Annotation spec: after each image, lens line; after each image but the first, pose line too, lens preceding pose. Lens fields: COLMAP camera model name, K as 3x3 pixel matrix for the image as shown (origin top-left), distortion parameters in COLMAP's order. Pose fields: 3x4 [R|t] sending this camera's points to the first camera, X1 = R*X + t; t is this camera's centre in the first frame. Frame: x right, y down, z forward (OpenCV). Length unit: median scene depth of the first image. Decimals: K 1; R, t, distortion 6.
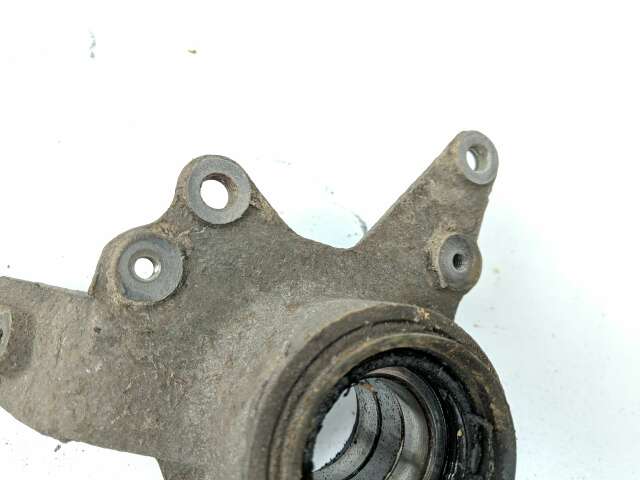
lens RADIAL K [[536.6, 0, 319.5], [0, 536.6, 250.9], [0, 0, 1]] dist [0.108120, -0.274095]
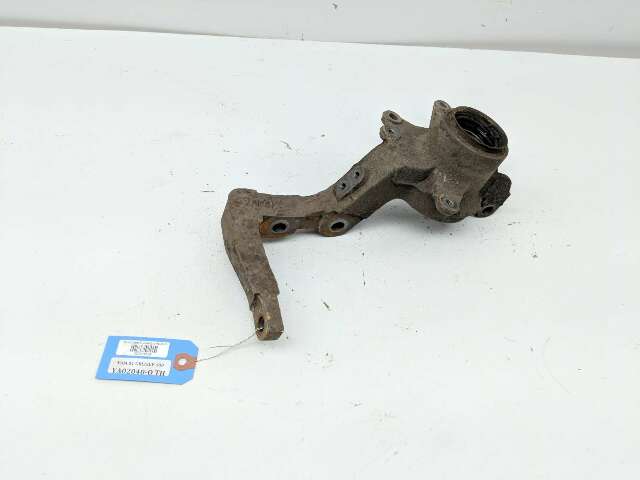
lens RADIAL K [[536.6, 0, 319.5], [0, 536.6, 250.9], [0, 0, 1]] dist [0.108120, -0.274095]
pose [[0.880935, -0.388612, 0.270062, -2.041542], [0.466701, 0.807931, -0.359775, 1.767184], [-0.078379, 0.442977, 0.893100, -1.866751]]
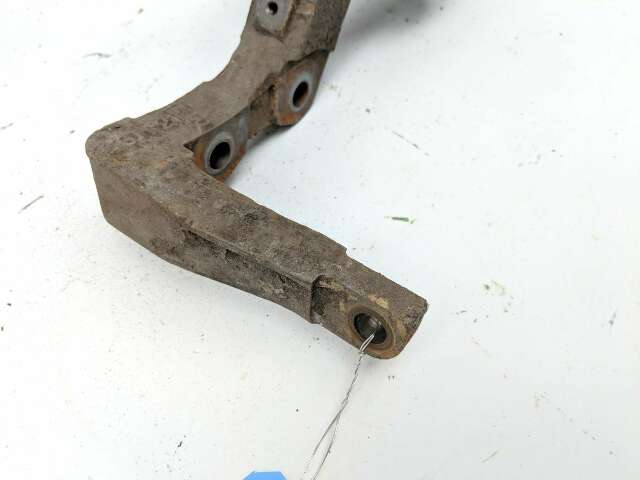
lens RADIAL K [[536.6, 0, 319.5], [0, 536.6, 250.9], [0, 0, 1]] dist [0.108120, -0.274095]
pose [[0.358568, -0.853421, 0.378286, -2.045606], [0.932251, 0.348354, -0.097764, 0.775240], [-0.048343, 0.387713, 0.920512, -0.155052]]
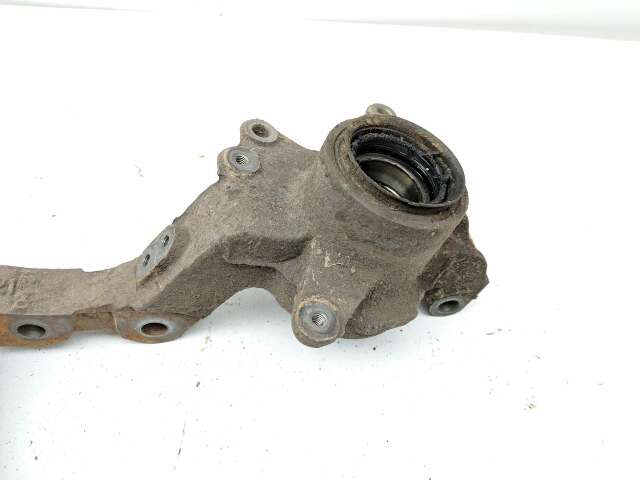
lens RADIAL K [[536.6, 0, 319.5], [0, 536.6, 250.9], [0, 0, 1]] dist [0.108120, -0.274095]
pose [[0.924251, -0.341641, 0.170417, -0.495518], [0.381781, 0.824889, -0.416894, 1.180246], [0.001853, 0.450377, 0.892837, -0.540246]]
